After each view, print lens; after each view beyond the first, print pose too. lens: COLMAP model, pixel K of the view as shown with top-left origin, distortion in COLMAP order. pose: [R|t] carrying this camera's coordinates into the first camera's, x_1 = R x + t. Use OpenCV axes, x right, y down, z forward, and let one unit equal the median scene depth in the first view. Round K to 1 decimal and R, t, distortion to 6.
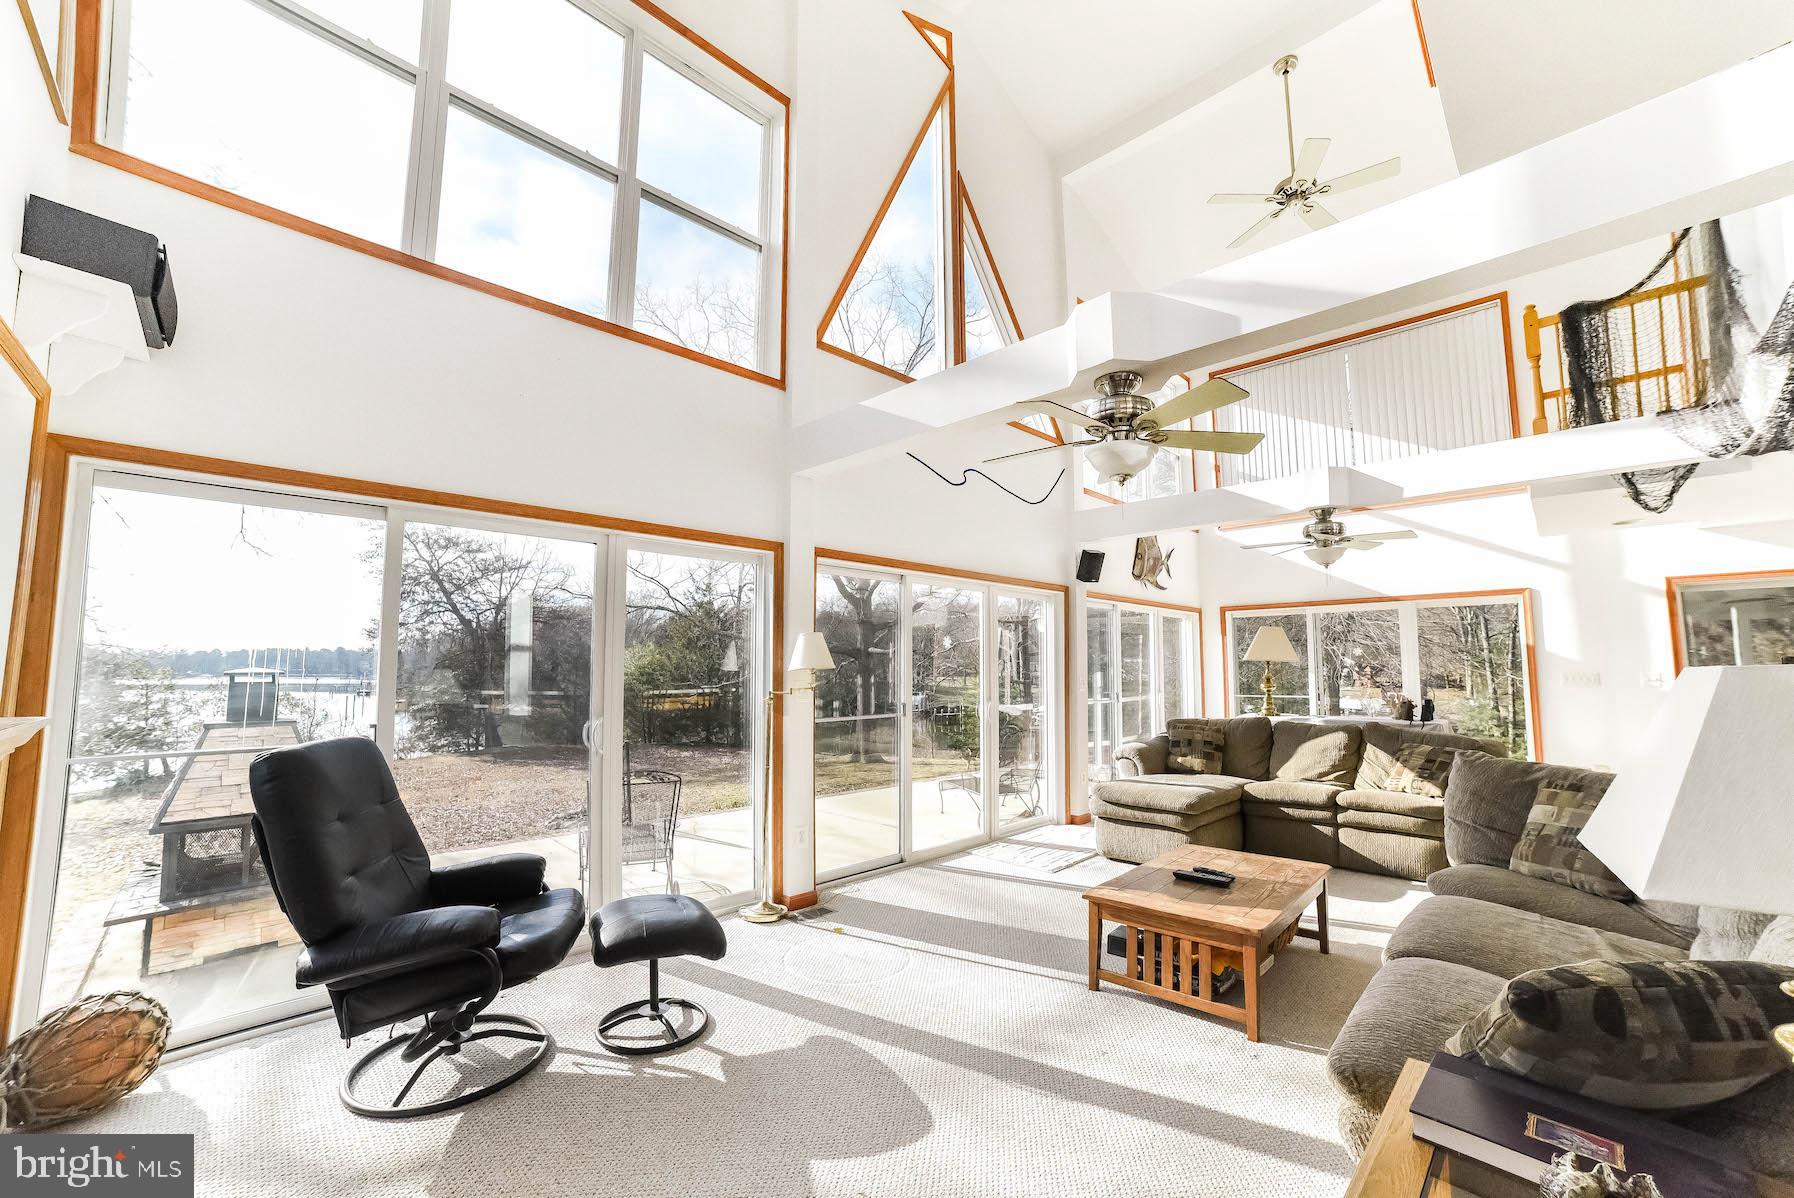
lens RADIAL K [[732.9, 0, 903.1], [0, 732.9, 608.3], [0, 0, 1]] dist [-0.099109, 0.043261]
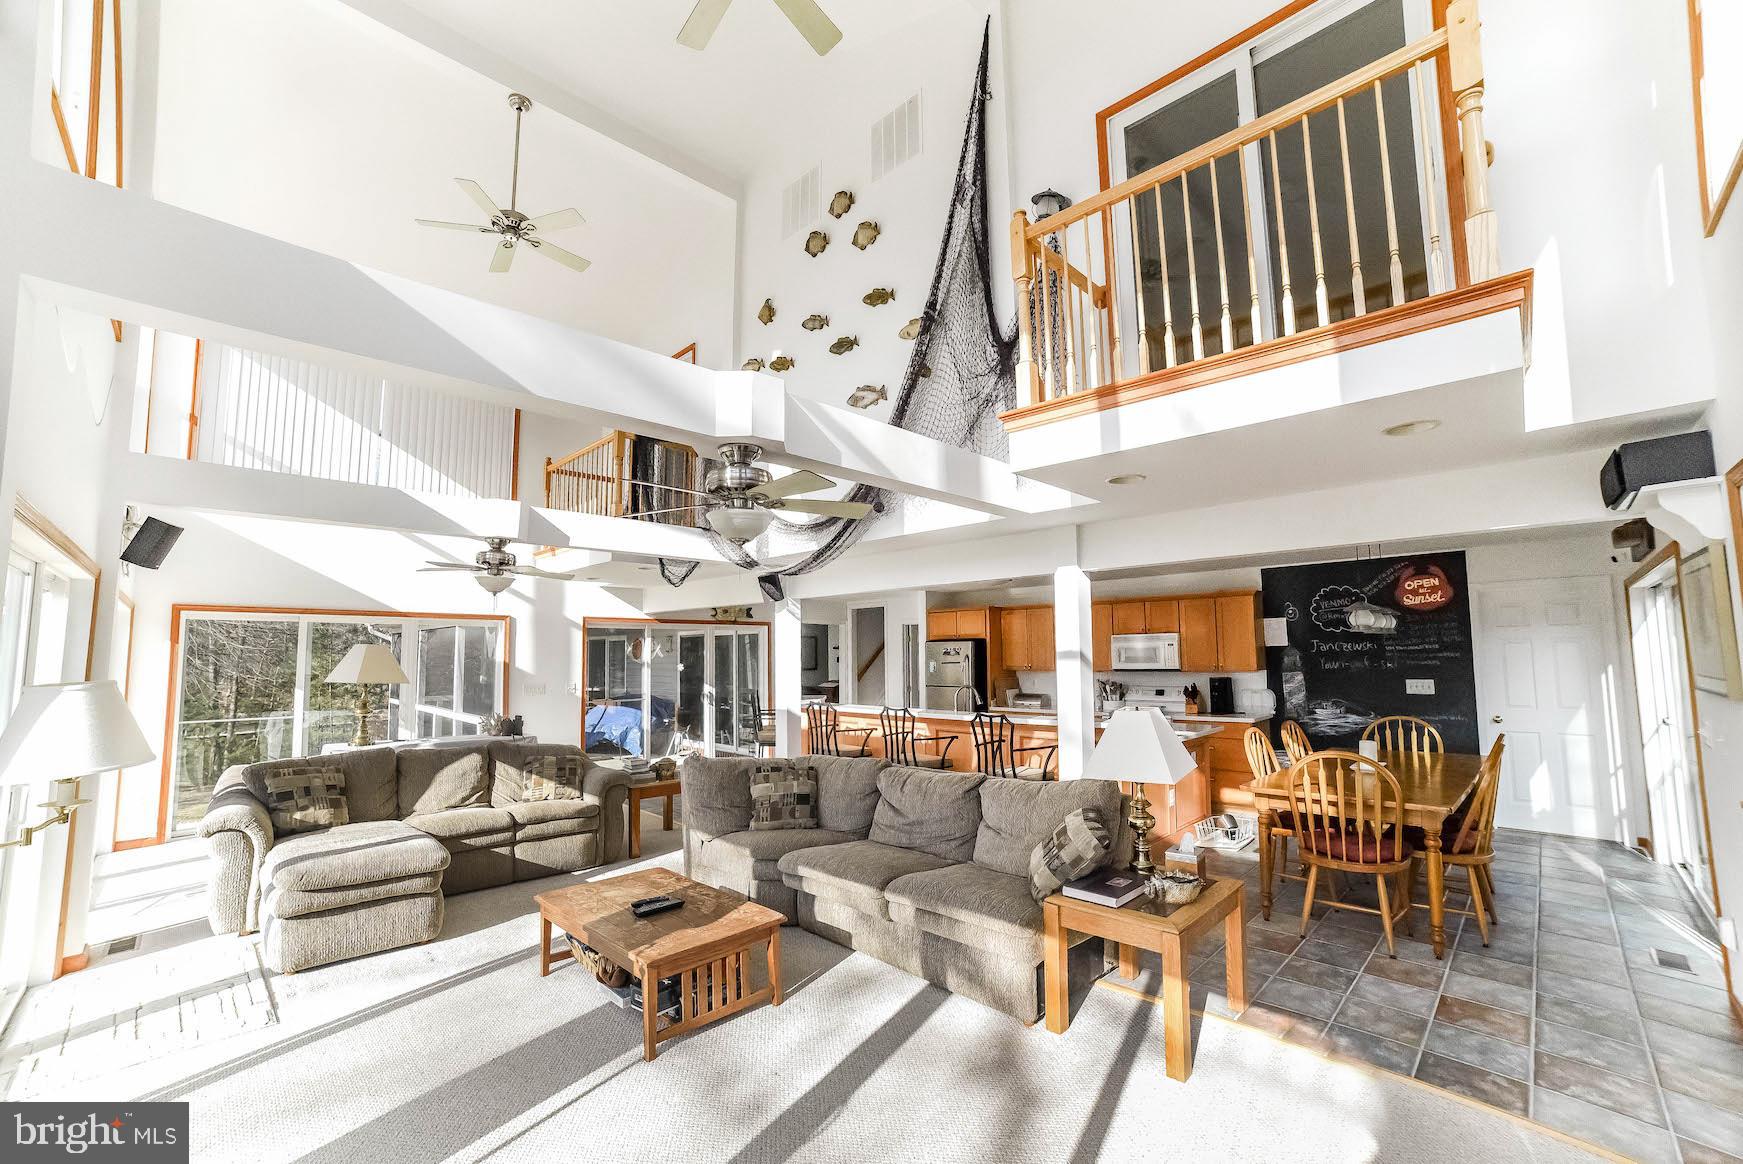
lens RADIAL K [[712.1, 0, 877.4], [0, 712.1, 591.1], [0, 0, 1]] dist [-0.099109, 0.043261]
pose [[-0.009316, 0.092817, 0.995640, -0.443306], [-0.078970, 0.992505, -0.093263, -0.014078], [-0.996833, -0.079494, -0.001917, 0.478642]]
